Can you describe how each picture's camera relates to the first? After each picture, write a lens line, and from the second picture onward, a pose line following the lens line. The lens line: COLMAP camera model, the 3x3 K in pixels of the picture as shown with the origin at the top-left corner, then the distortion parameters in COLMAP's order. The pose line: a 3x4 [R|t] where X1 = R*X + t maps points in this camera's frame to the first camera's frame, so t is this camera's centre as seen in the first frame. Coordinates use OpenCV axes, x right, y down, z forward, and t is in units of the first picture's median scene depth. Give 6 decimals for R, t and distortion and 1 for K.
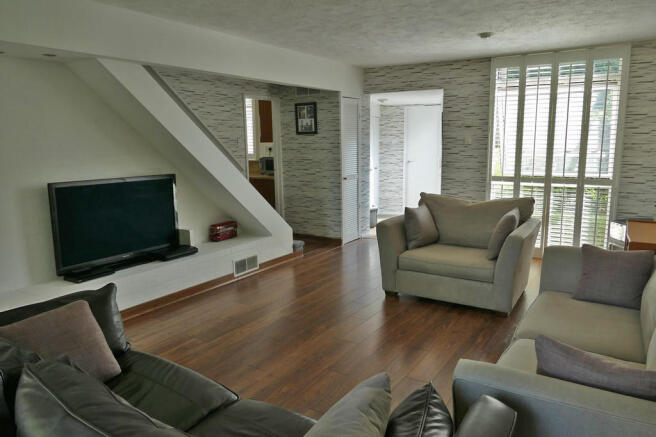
lens RADIAL K [[467.2, 0, 326.4], [0, 467.2, 217.1], [0, 0, 1]] dist [-0.012939, -0.000682]
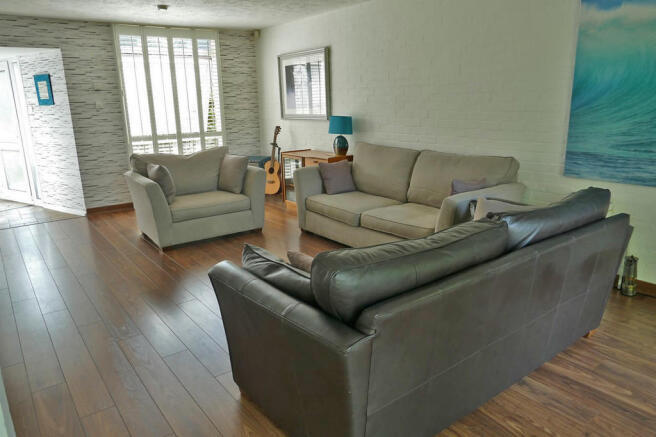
lens RADIAL K [[467.2, 0, 326.4], [0, 467.2, 219.7], [0, 0, 1]] dist [-0.012939, -0.000682]
pose [[0.351051, -0.231342, 0.907328, -0.501908], [0.170305, 0.968611, 0.181075, -0.021781], [-0.920739, 0.090956, 0.379430, 0.194401]]
